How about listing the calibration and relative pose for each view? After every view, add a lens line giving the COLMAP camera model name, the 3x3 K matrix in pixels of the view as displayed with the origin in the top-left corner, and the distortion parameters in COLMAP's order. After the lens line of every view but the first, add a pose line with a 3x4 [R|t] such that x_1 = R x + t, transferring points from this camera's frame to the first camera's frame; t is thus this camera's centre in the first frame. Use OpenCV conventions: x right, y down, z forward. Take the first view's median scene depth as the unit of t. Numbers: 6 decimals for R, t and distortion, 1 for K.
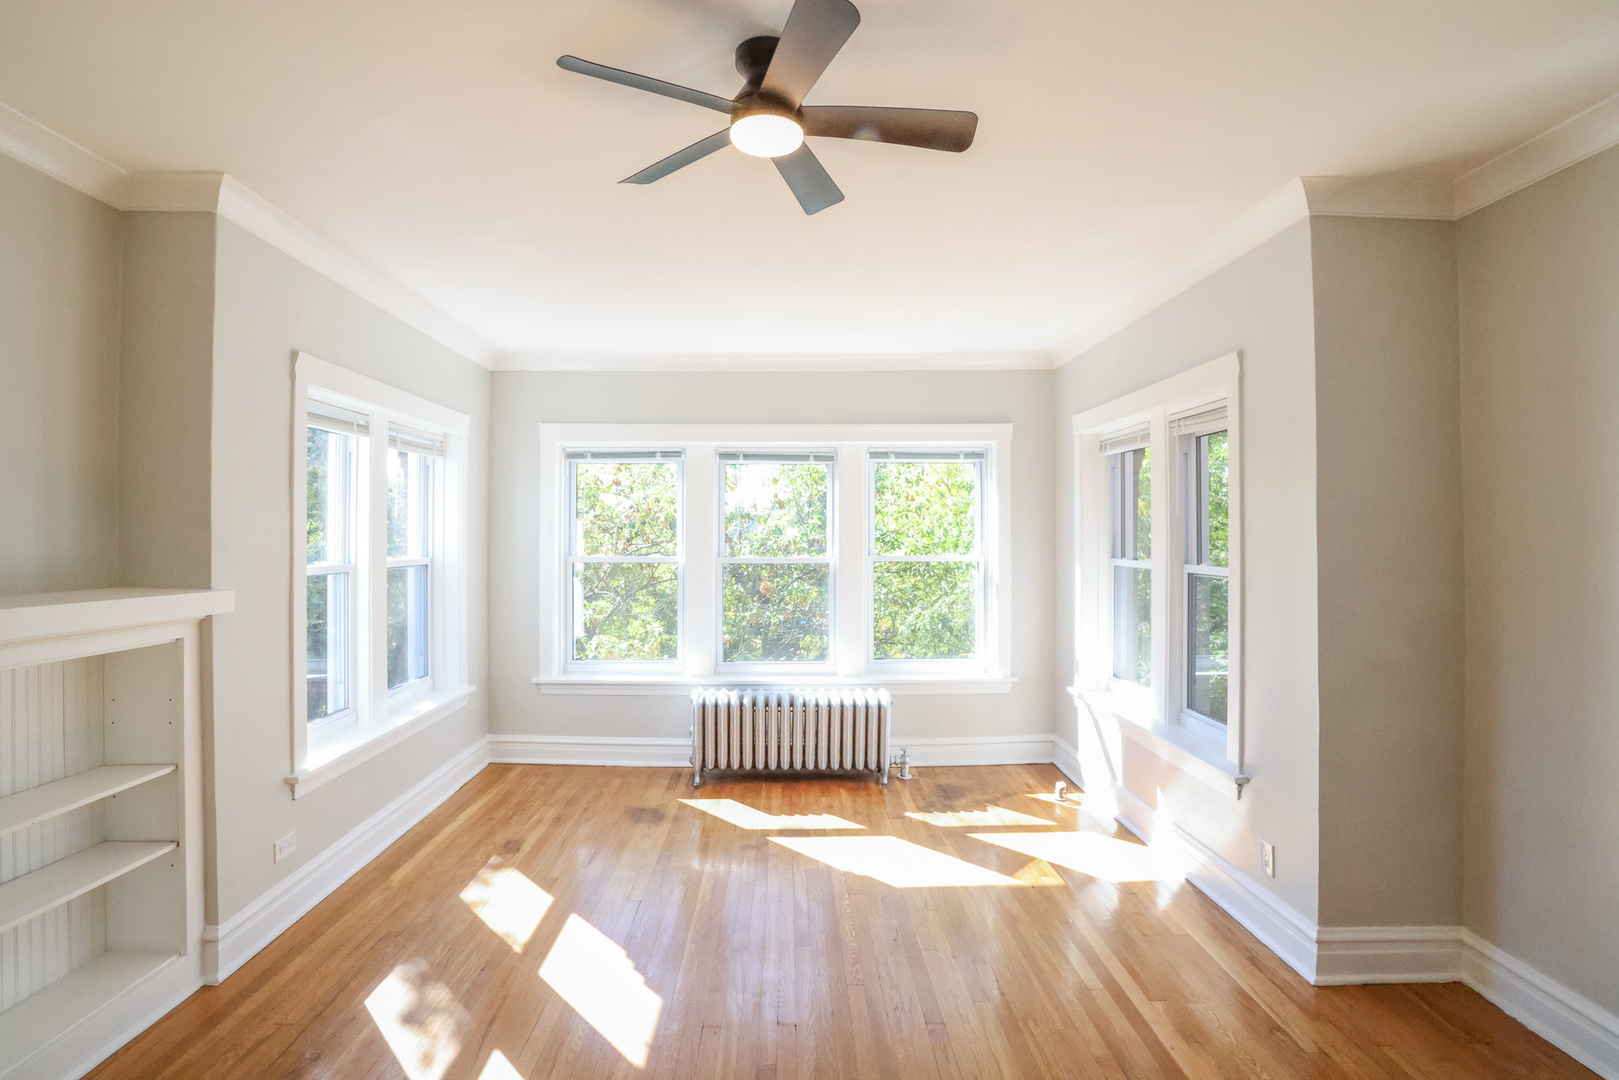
lens RADIAL K [[793.1, 0, 799.1], [0, 793.1, 526.2], [0, 0, 1]] dist [-0.078742, 0.032399]
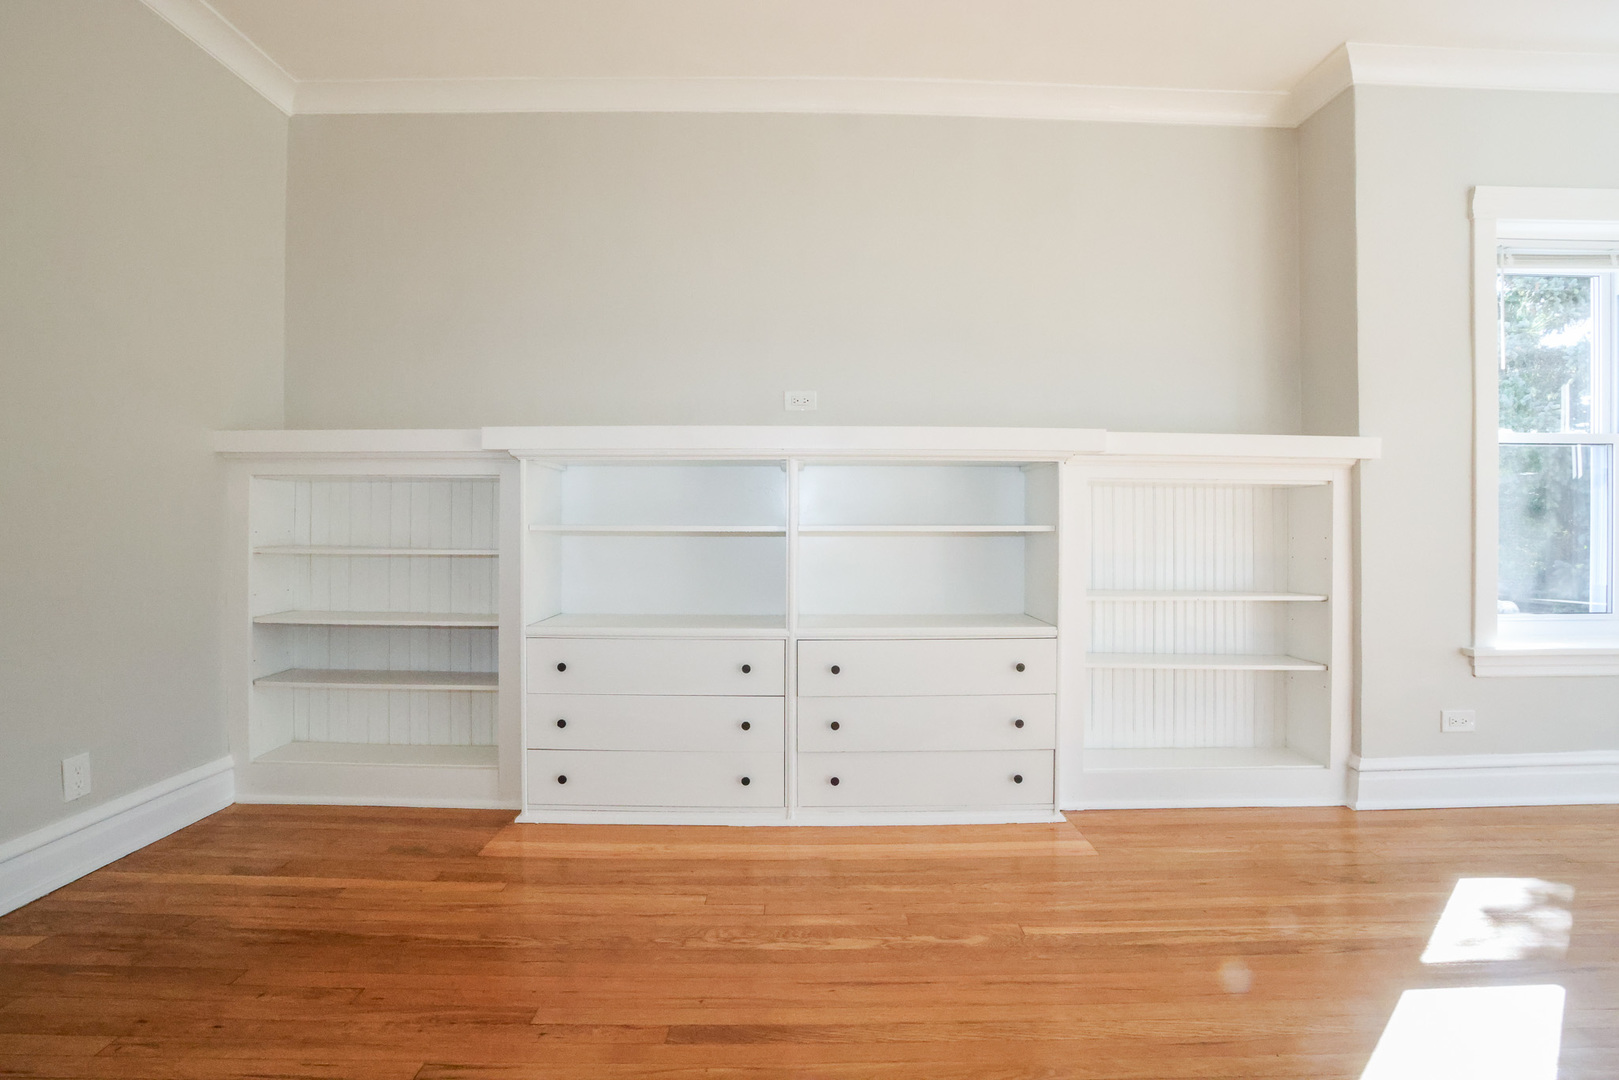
lens RADIAL K [[793.1, 0, 799.1], [0, 793.1, 526.2], [0, 0, 1]] dist [-0.078742, 0.032399]
pose [[-0.010805, -0.002225, -0.999939, 0.303089], [0.003277, 0.999992, -0.002260, 0.206735], [0.999936, -0.003302, -0.010797, 0.235087]]
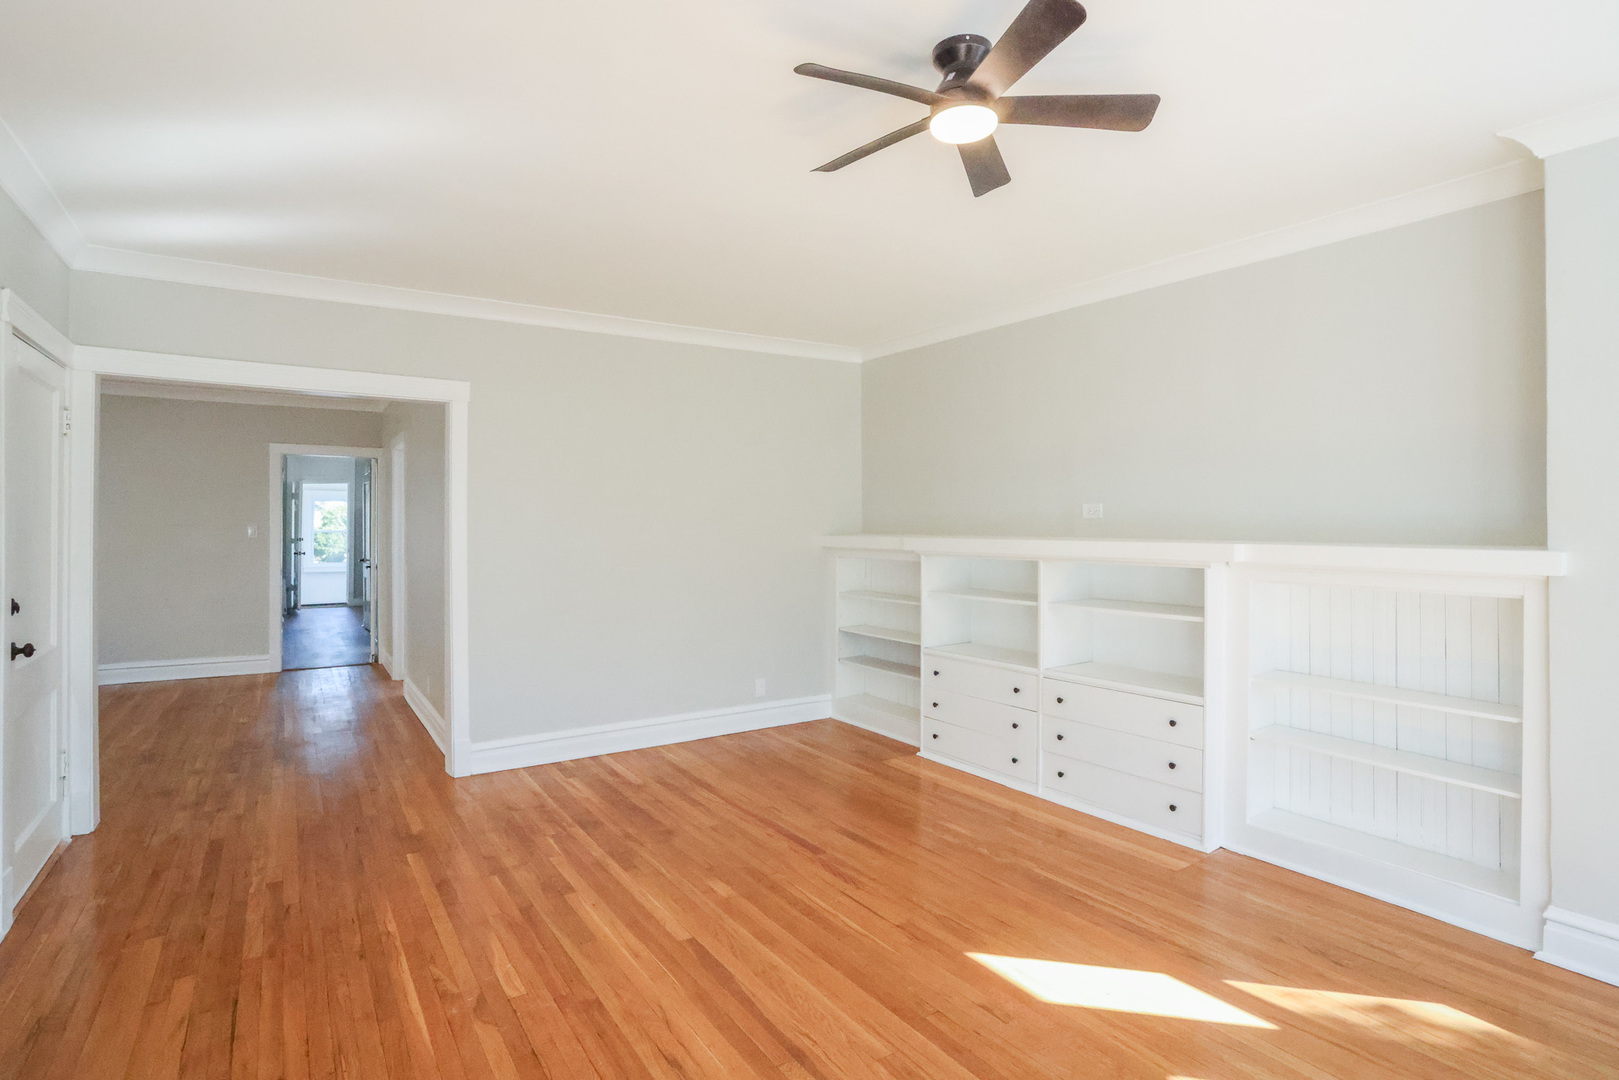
lens RADIAL K [[793.1, 0, 799.1], [0, 793.1, 526.2], [0, 0, 1]] dist [-0.078742, 0.032399]
pose [[-0.839892, -0.002038, -0.542749, 0.539057], [0.001431, 0.999981, -0.005970, 0.058566], [0.542751, -0.005791, -0.839874, 1.273189]]
